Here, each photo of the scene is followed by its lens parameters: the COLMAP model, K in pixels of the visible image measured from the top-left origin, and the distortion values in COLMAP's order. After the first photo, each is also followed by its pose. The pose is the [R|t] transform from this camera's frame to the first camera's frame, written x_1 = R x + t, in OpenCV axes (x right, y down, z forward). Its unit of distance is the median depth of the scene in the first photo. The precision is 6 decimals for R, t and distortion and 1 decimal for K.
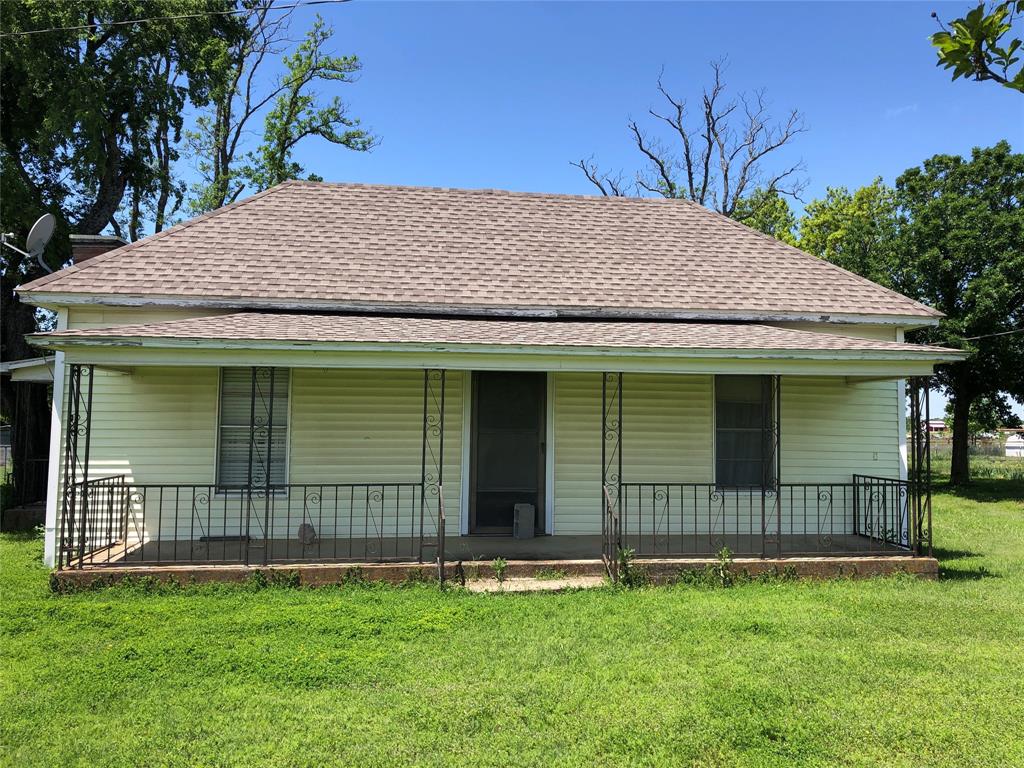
lens RADIAL K [[829.9, 0, 524.5], [0, 829.9, 385.5], [0, 0, 1]] dist [0.046720, -0.056614]
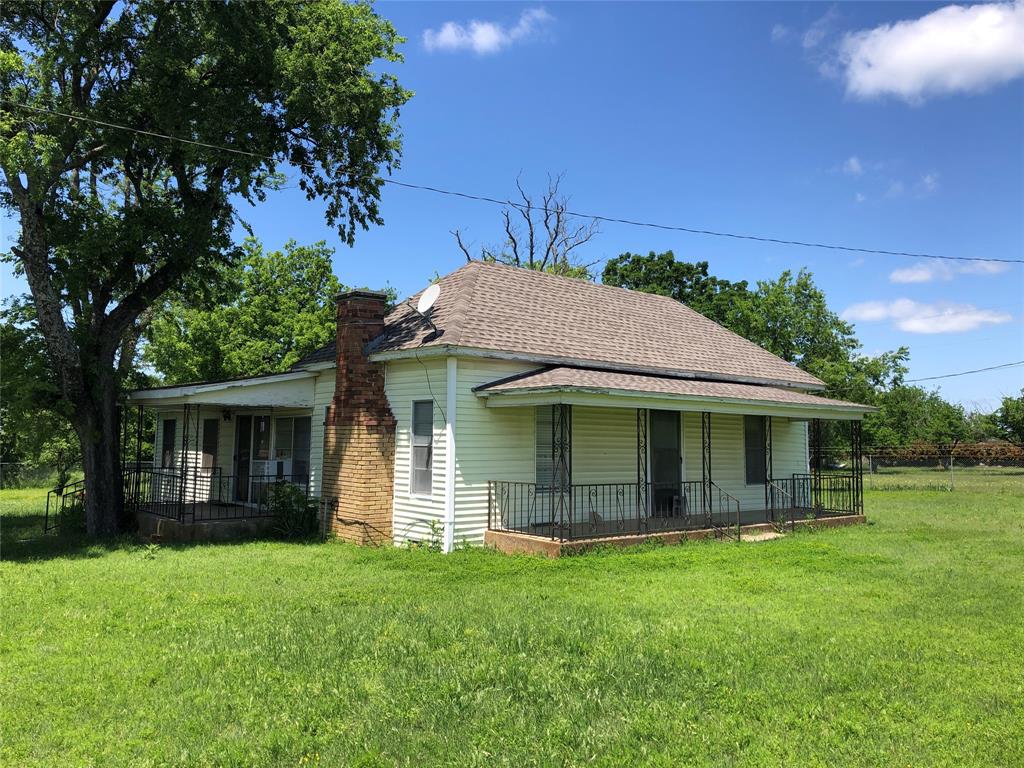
lens RADIAL K [[829.9, 0, 508.0], [0, 829.9, 374.8], [0, 0, 1]] dist [0.046720, -0.056614]
pose [[0.837397, 0.046812, 0.544588, -1.173300], [-0.027302, 0.998664, -0.043863, -0.007959], [-0.545914, 0.021862, 0.837556, -0.157731]]
